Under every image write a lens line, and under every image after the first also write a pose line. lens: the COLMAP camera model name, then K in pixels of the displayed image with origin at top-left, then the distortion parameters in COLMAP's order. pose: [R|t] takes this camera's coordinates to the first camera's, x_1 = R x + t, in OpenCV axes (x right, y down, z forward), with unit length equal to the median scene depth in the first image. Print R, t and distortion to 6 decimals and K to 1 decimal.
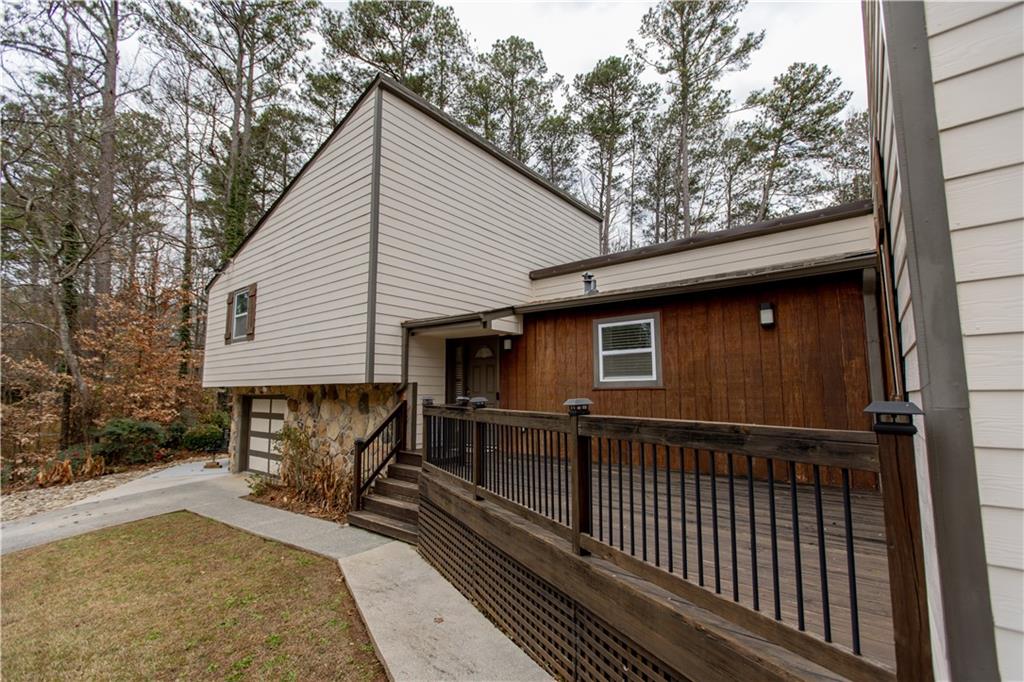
lens RADIAL K [[454.4, 0, 512.0], [0, 454.4, 341.0], [0, 0, 1]] dist [0.004644, 0.000194]
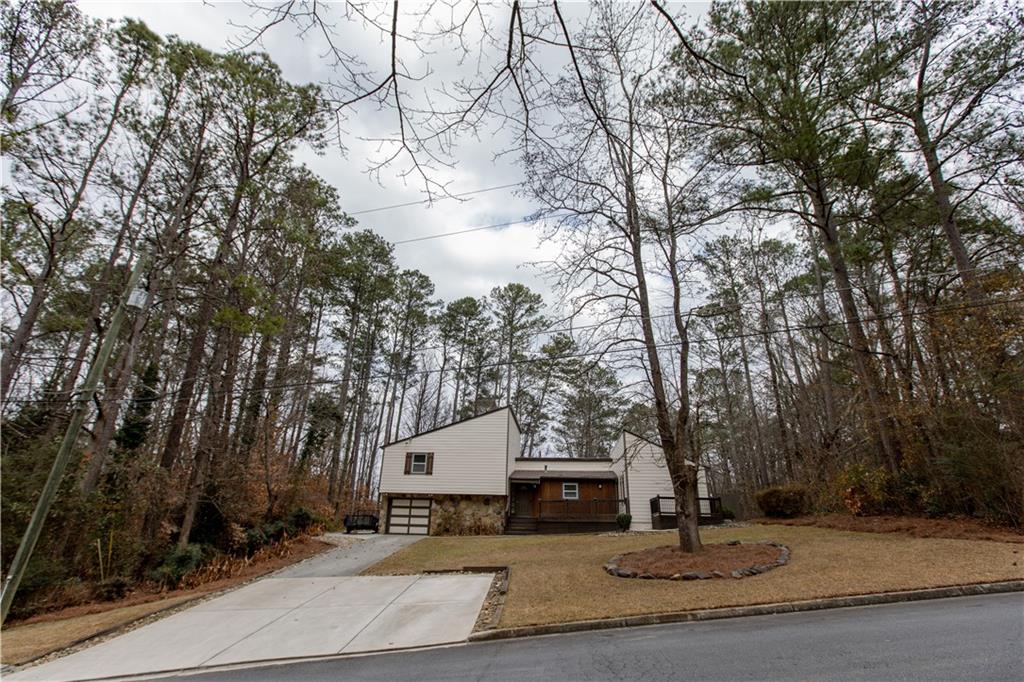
lens RADIAL K [[454.4, 0, 512.0], [0, 454.4, 341.0], [0, 0, 1]] dist [0.004644, 0.000194]
pose [[0.843907, 0.228138, 0.485566, -2.389427], [-0.089153, 0.952131, -0.292402, -0.020451], [-0.529030, 0.203471, 0.823849, -2.324192]]
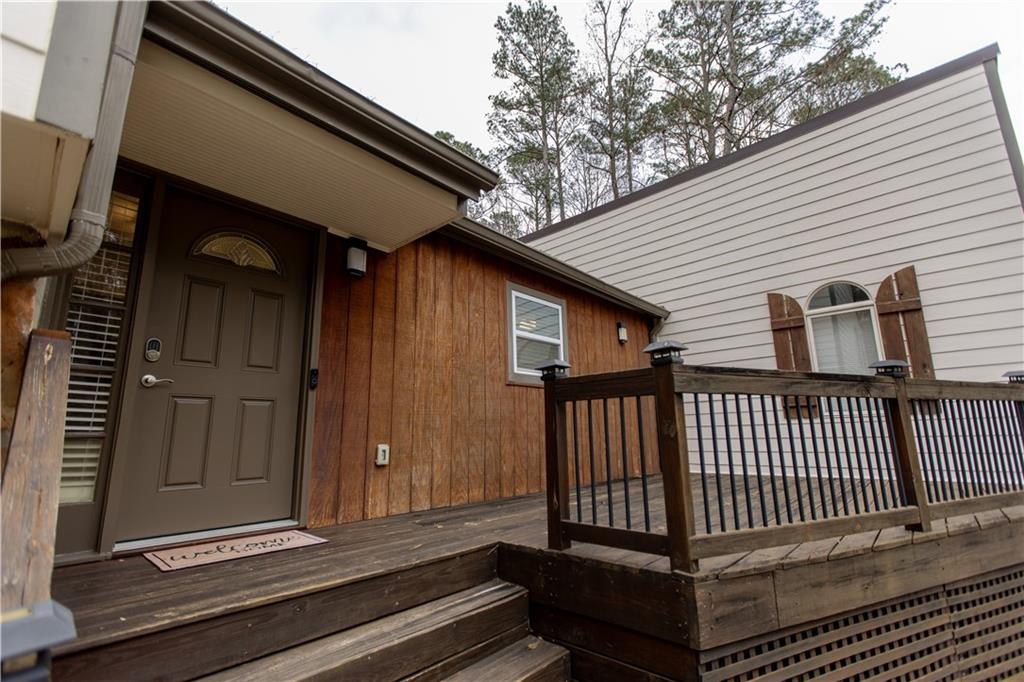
lens RADIAL K [[454.4, 0, 512.0], [0, 454.4, 341.0], [0, 0, 1]] dist [0.004644, 0.000194]
pose [[0.061936, 0.194883, 0.978869, -0.428107], [-0.109136, 0.976194, -0.187445, 0.153822], [-0.992095, -0.095220, 0.081730, 0.863798]]
